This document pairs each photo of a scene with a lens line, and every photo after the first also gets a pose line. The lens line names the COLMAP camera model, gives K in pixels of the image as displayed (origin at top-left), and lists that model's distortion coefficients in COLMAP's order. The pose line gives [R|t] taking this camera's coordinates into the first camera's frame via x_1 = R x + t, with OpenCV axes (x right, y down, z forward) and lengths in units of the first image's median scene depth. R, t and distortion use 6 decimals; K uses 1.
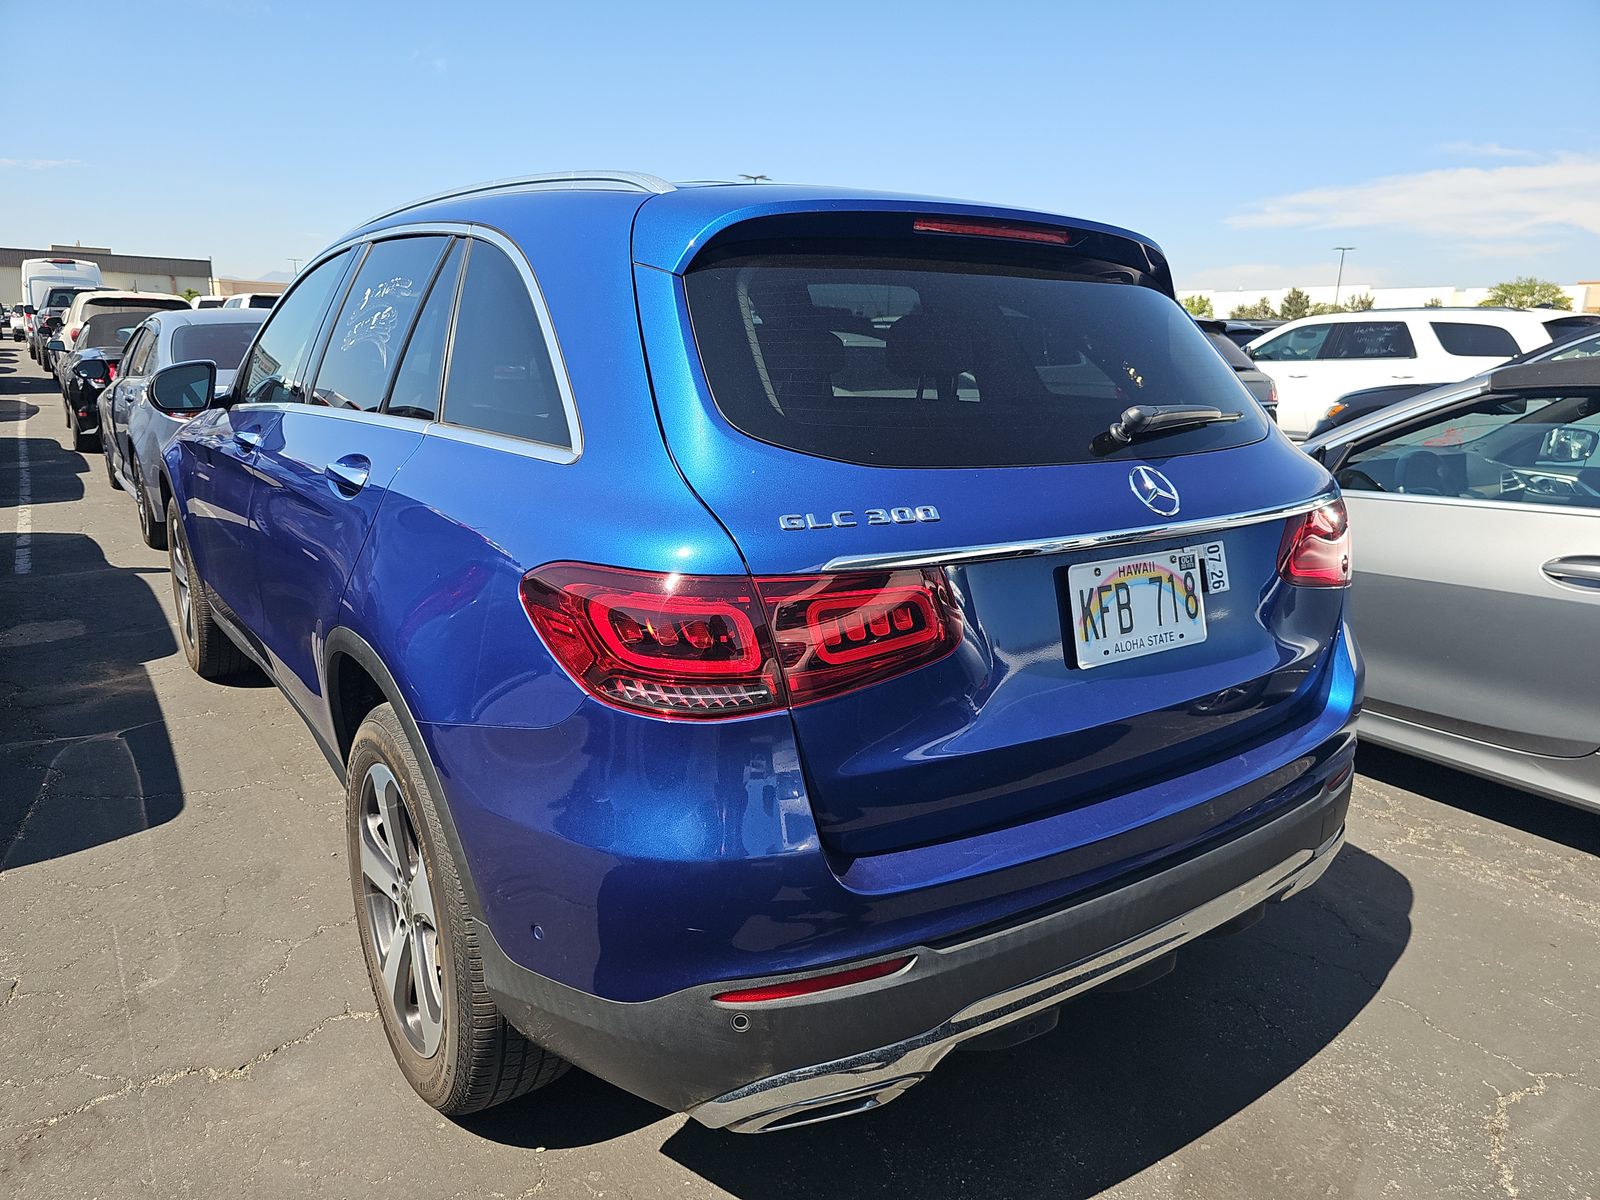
lens RADIAL K [[1071.3, 0, 818.5], [0, 1071.3, 554.1], [0, 0, 1]] dist [0.084367, -0.115279]
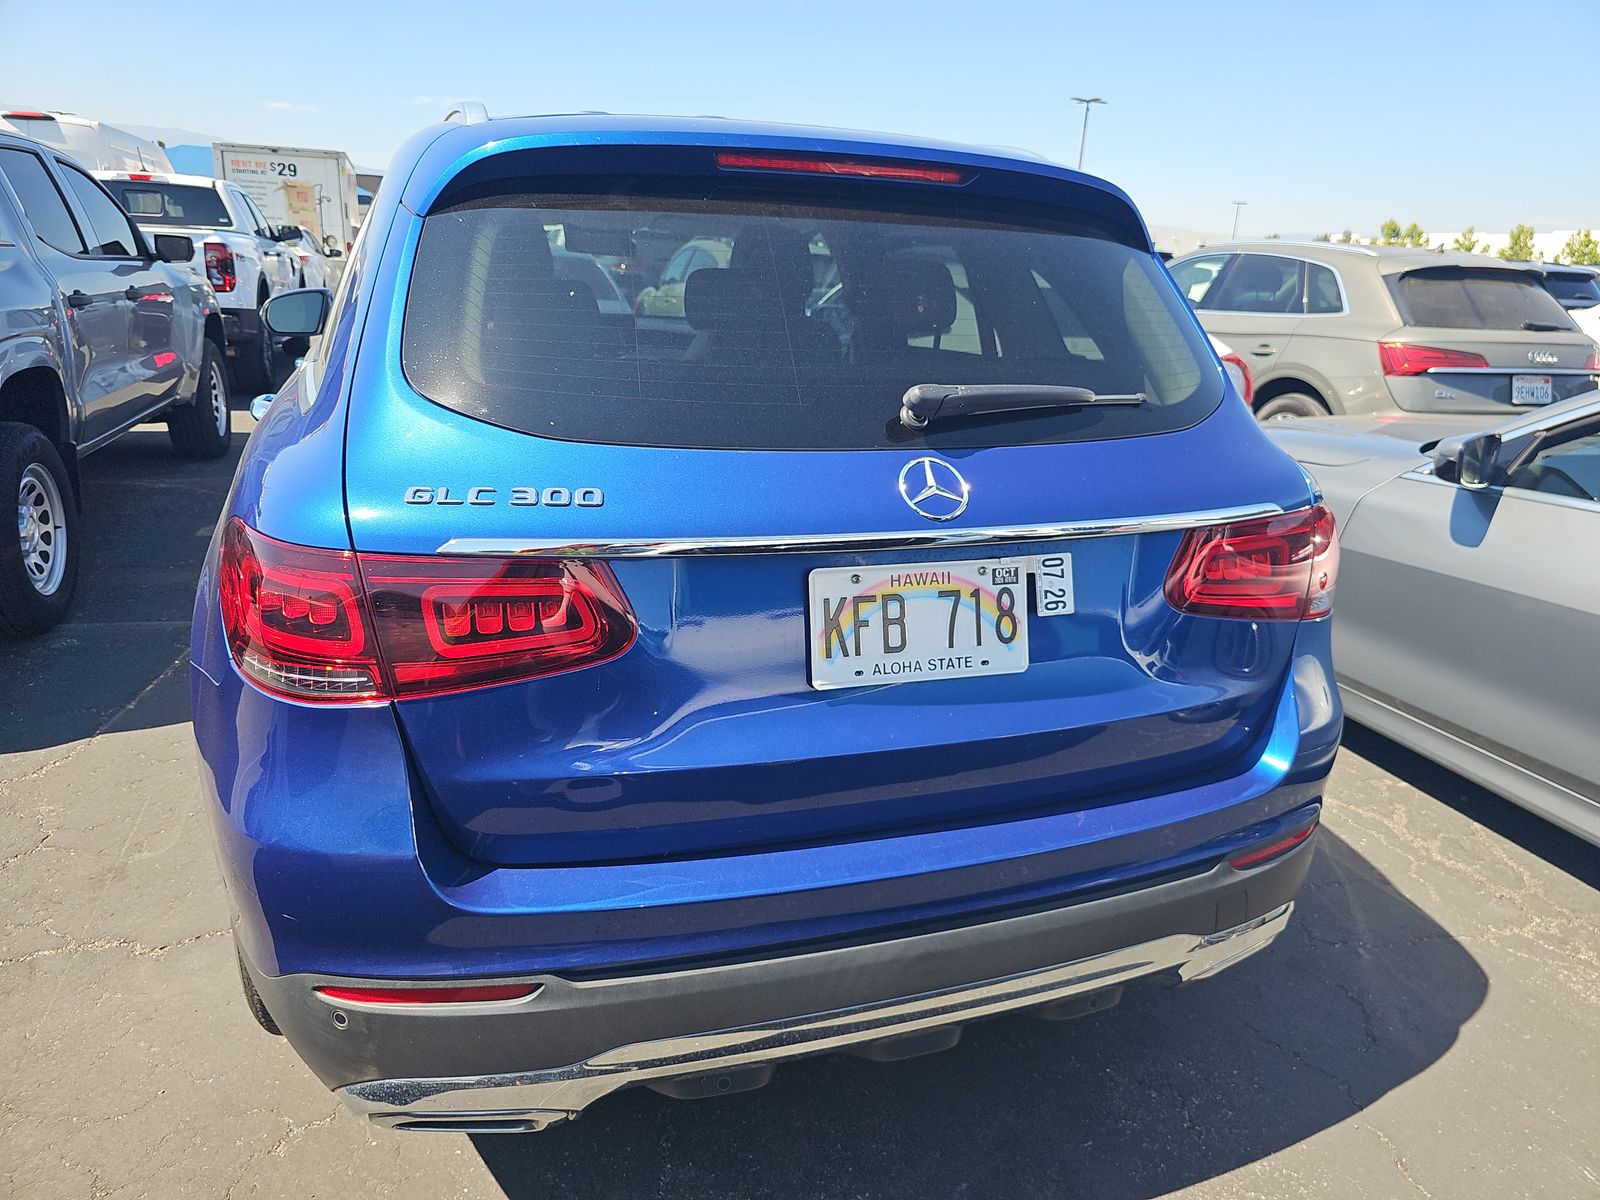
lens RADIAL K [[1077.8, 0, 863.6], [0, 1077.8, 545.4], [0, 0, 1]] dist [0.092302, -0.113372]
pose [[0.960814, 0.093117, -0.261086, 0.473920], [-0.079870, 0.994942, 0.060923, -0.060723], [0.265438, -0.037683, 0.963391, 0.176019]]
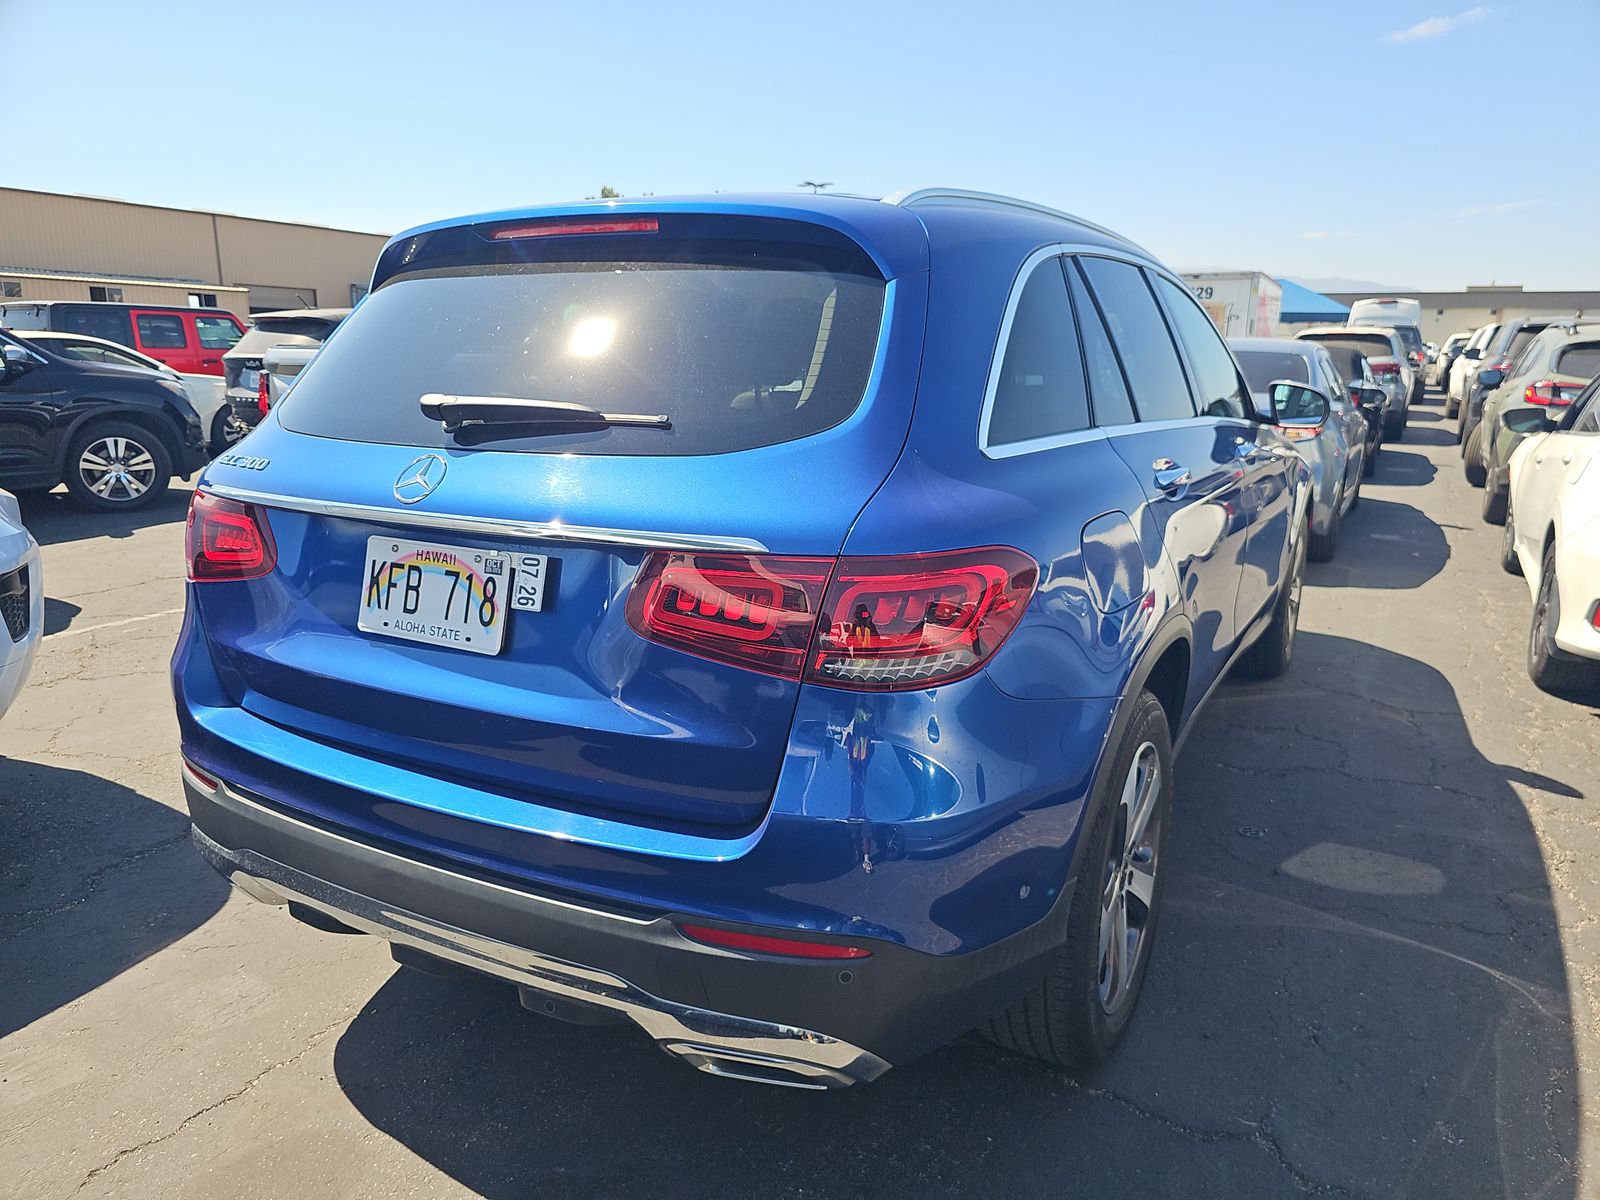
lens RADIAL K [[1071.3, 0, 818.5], [0, 1071.3, 554.1], [0, 0, 1]] dist [0.084367, -0.115279]
pose [[0.434113, 0.153431, -0.887697, 1.356191], [-0.174930, 0.980990, 0.084010, -0.137276], [0.883711, 0.118815, 0.452700, 0.865575]]
